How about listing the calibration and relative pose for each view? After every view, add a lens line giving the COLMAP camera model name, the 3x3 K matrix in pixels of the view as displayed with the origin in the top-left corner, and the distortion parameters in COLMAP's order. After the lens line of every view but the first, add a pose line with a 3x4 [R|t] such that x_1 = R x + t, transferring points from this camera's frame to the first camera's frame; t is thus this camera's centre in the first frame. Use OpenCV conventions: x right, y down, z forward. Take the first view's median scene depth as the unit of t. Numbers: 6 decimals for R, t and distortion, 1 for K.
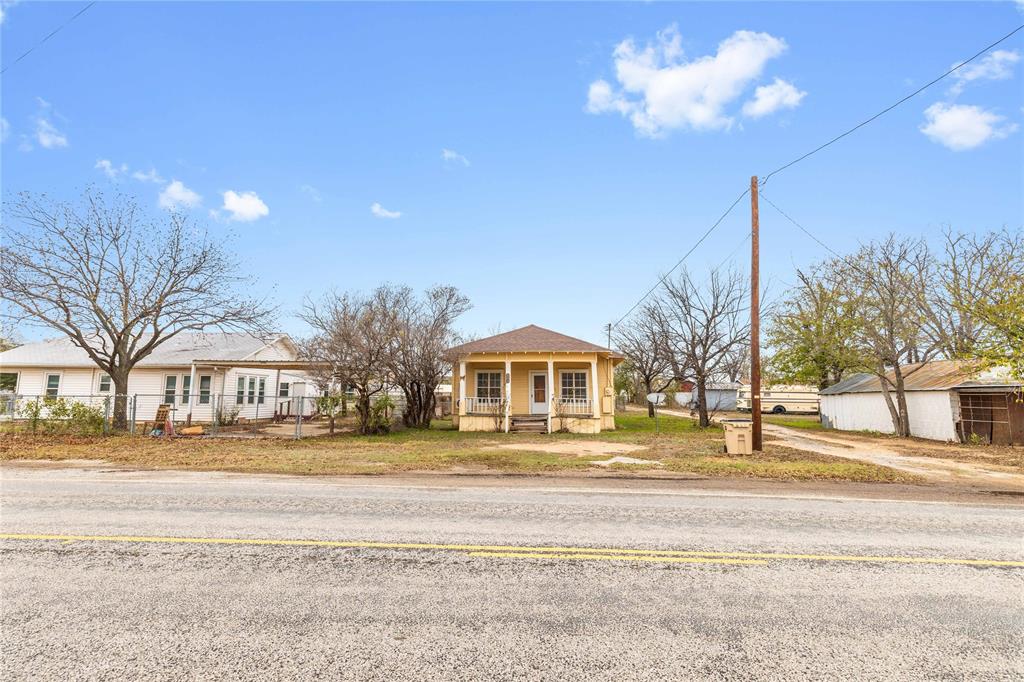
lens RADIAL K [[447.7, 0, 507.5], [0, 447.7, 335.3], [0, 0, 1]] dist [0.004458, 0.000253]
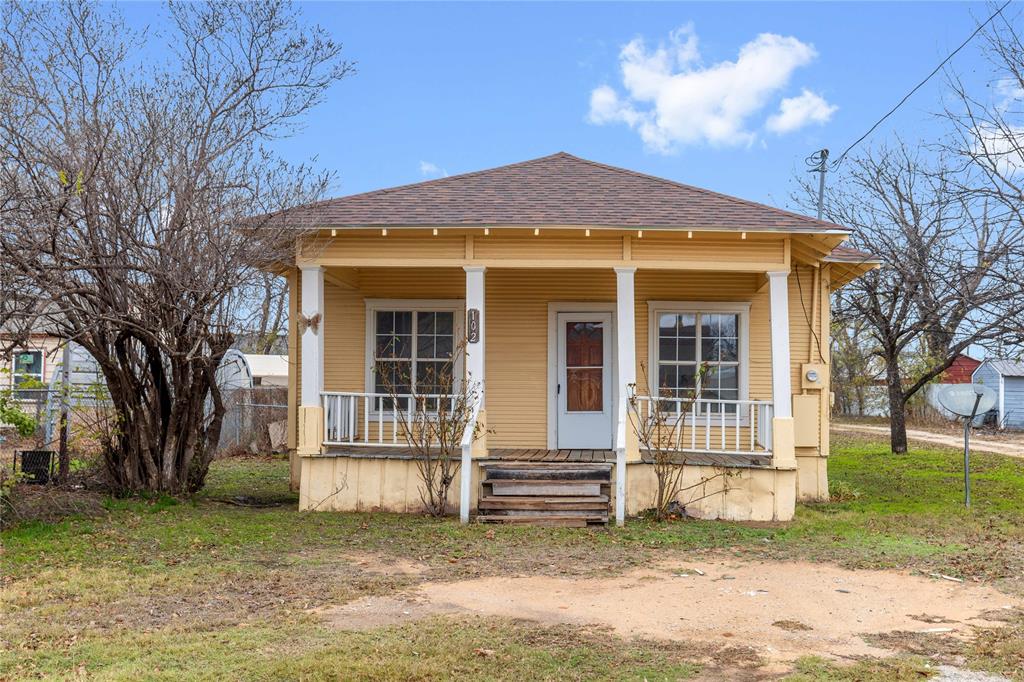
lens RADIAL K [[1044.1, 0, 558.3], [0, 1044.1, 340.3], [0, 0, 1]] dist [-0.003472, -0.003235]
pose [[0.998568, 0.010295, 0.052493, 0.019667], [-0.014809, 0.996155, 0.086343, 0.047422], [-0.051402, -0.086997, 0.994882, 0.342708]]
